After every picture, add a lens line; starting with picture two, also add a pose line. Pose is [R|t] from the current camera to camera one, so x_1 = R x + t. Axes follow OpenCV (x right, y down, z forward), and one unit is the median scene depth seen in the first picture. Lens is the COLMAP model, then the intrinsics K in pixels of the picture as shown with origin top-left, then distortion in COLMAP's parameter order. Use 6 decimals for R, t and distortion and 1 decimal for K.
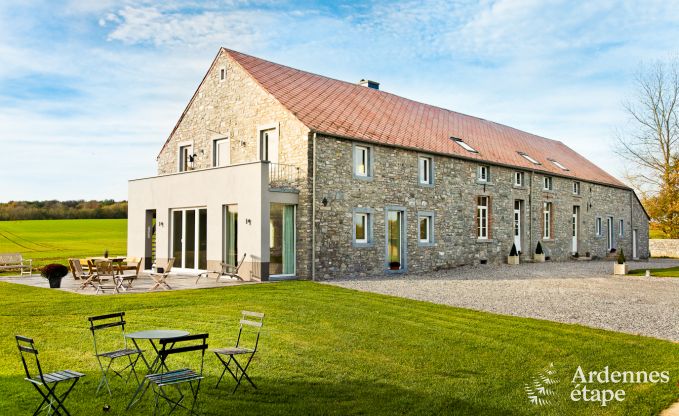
lens RADIAL K [[592.0, 0, 339.5], [0, 592.0, 208.0], [0, 0, 1]] dist [0.000036, 0.000419]
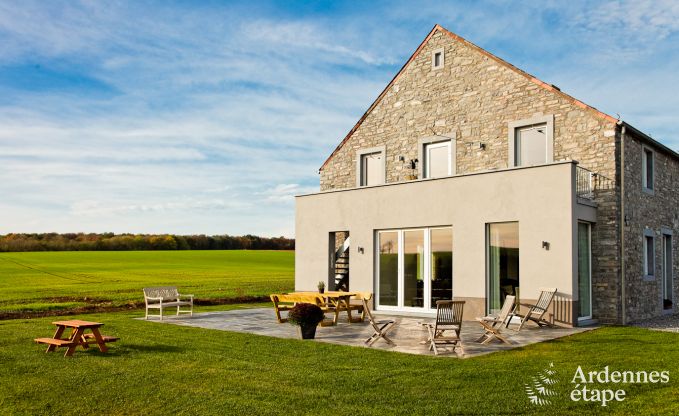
lens RADIAL K [[526.8, 0, 339.2], [0, 526.8, 260.2], [0, 0, 1]] dist [0.007048, 0.000948]
pose [[0.997950, 0.006594, 0.063660, -0.361143], [-0.008598, 0.999474, 0.031267, 0.018815], [-0.063420, -0.031750, 0.997482, 0.295864]]
